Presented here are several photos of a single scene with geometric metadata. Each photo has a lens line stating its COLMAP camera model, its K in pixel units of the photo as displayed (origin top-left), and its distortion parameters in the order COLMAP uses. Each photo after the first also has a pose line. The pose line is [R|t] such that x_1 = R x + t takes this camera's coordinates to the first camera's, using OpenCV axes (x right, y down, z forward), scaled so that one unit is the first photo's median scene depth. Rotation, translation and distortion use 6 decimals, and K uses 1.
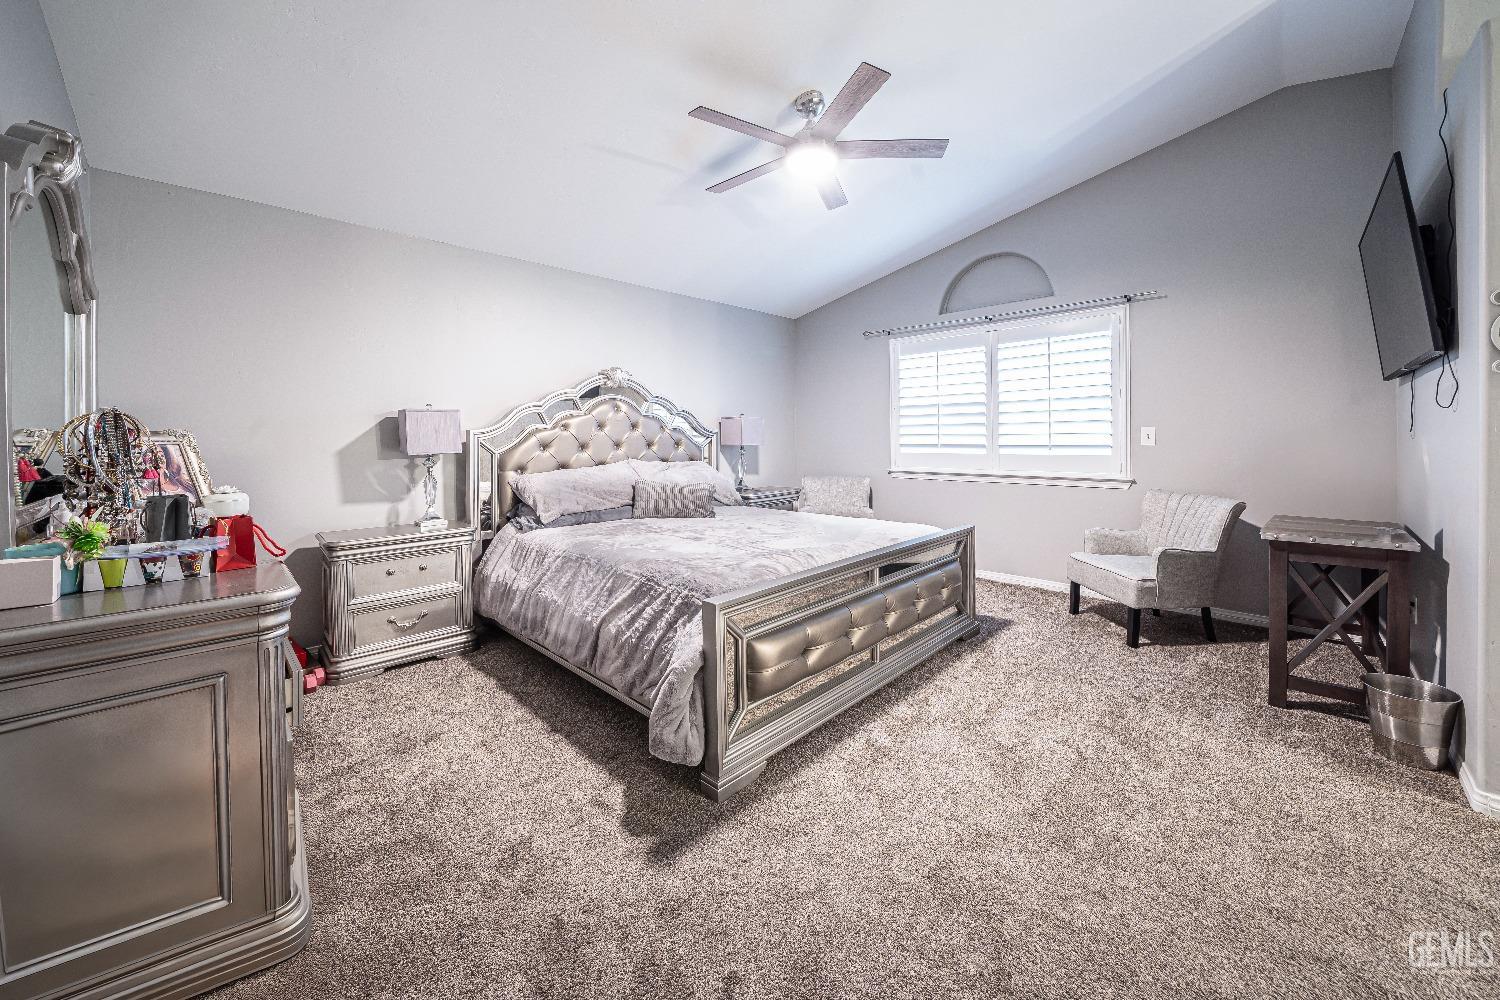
lens RADIAL K [[537.4, 0, 748.9], [0, 537.4, 445.6], [0, 0, 1]] dist [0.000137, -0.000035]
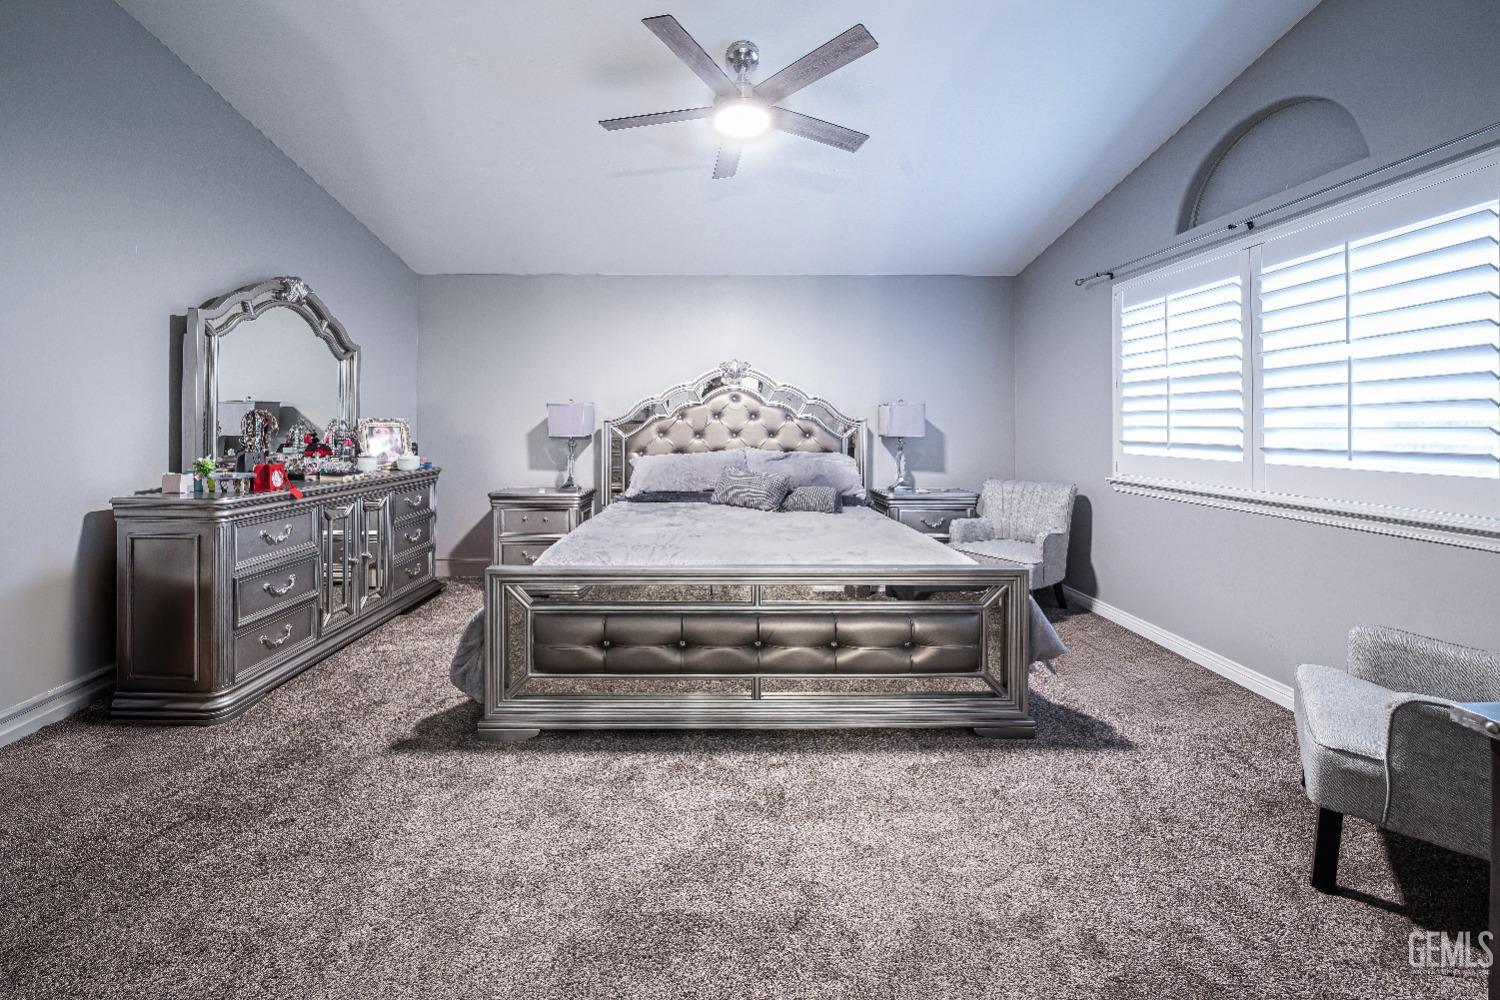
lens RADIAL K [[556.7, 0, 746.6], [0, 556.7, 423.4], [0, 0, 1]] dist [-0.001238, -0.000082]
pose [[0.718532, 0.009470, -0.695430, 0.519544], [-0.020464, 0.999762, -0.007530, -0.011549], [0.695193, 0.019642, 0.718555, 0.225259]]
